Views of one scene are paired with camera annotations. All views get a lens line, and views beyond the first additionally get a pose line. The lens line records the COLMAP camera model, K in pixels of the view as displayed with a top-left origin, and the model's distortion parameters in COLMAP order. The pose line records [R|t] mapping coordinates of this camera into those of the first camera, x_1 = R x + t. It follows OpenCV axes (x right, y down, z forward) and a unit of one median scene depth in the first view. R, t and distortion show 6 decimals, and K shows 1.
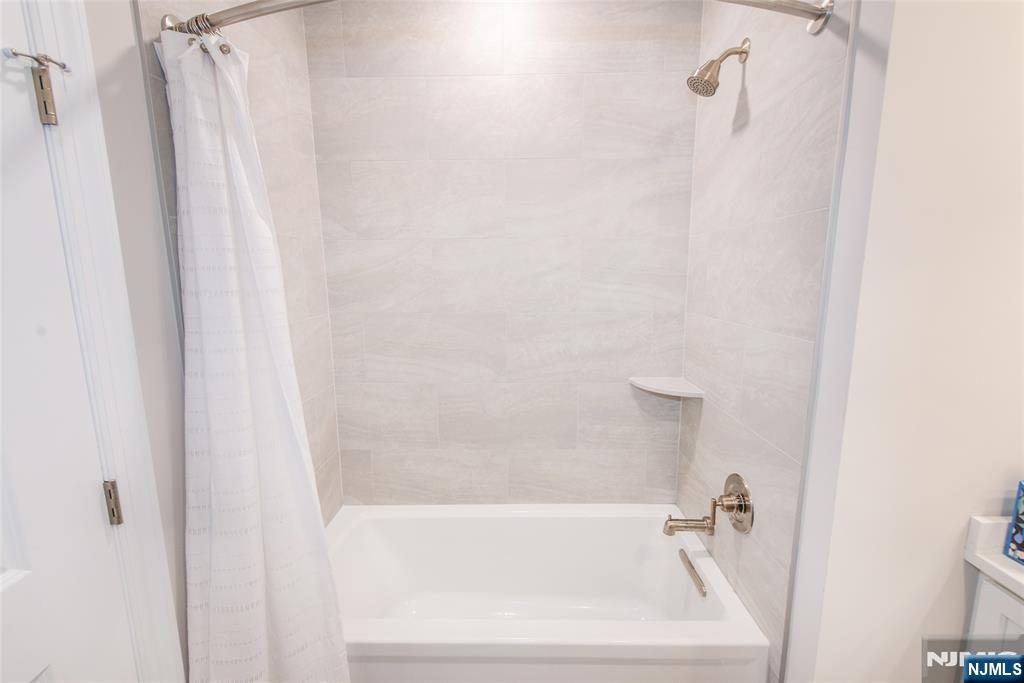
lens RADIAL K [[446.9, 0, 504.4], [0, 446.9, 350.4], [0, 0, 1]] dist [0.001703, 0.000429]
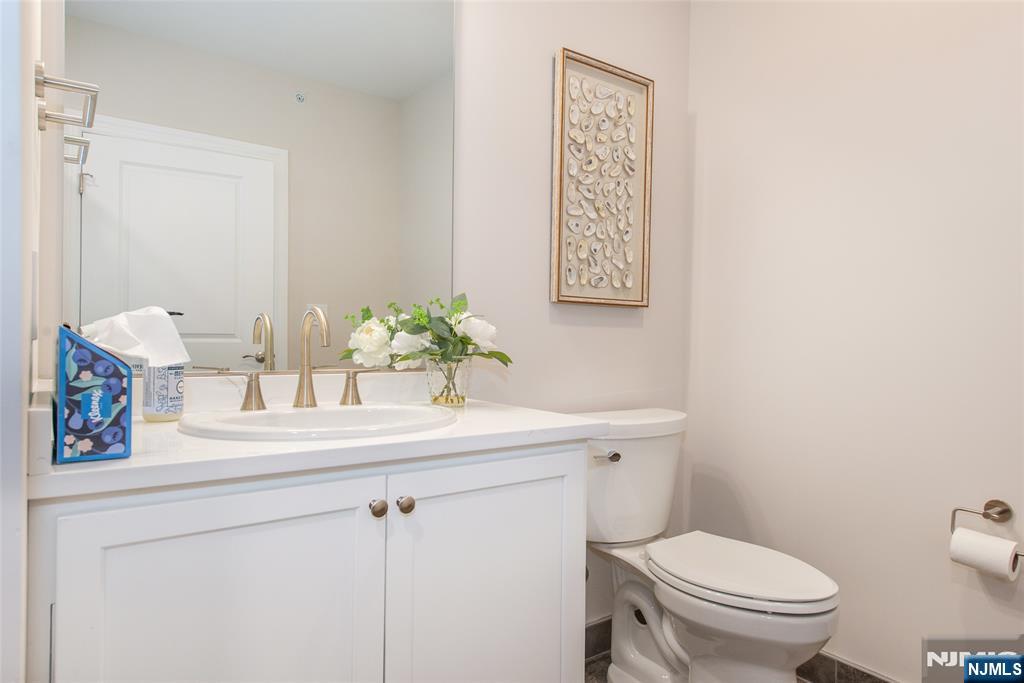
lens RADIAL K [[632.4, 0, 507.3], [0, 632.4, 341.7], [0, 0, 1]] dist [0.032998, -0.001811]
pose [[-0.593119, 0.002085, 0.805112, 0.064555], [0.130601, 0.987001, 0.093657, 0.196037], [-0.794452, 0.160698, -0.585681, 0.655189]]
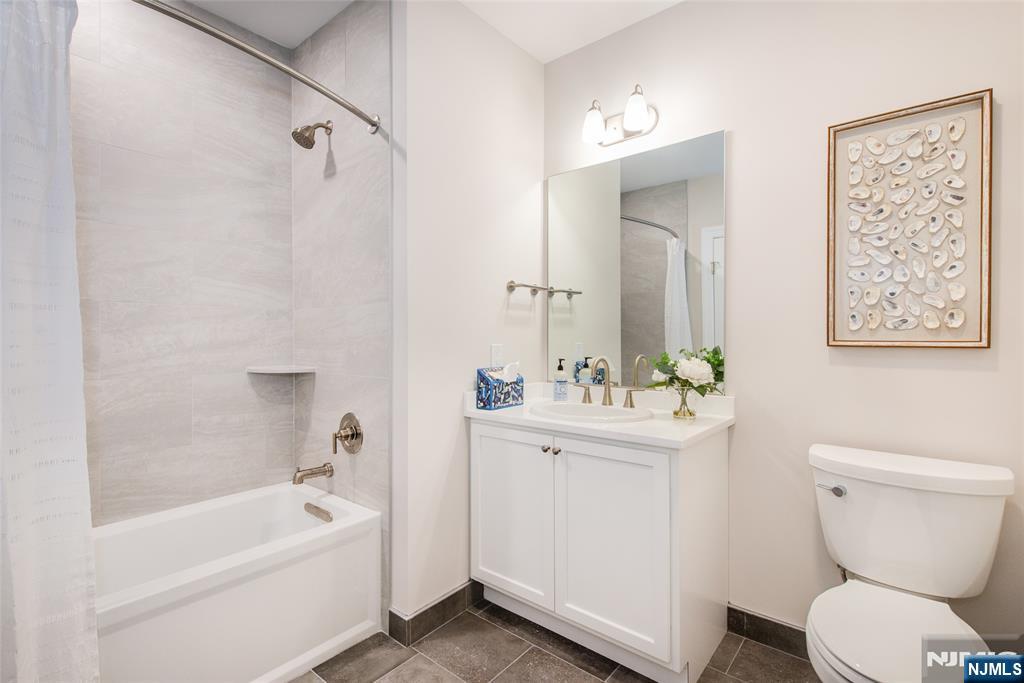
lens RADIAL K [[477.5, 0, 510.9], [0, 477.5, 339.7], [0, 0, 1]] dist [0.017261, -0.000433]
pose [[0.627135, 0.005834, 0.778889, -0.306918], [0.124761, 0.986309, -0.107841, 0.263855], [-0.768854, 0.164806, 0.617821, -0.326871]]
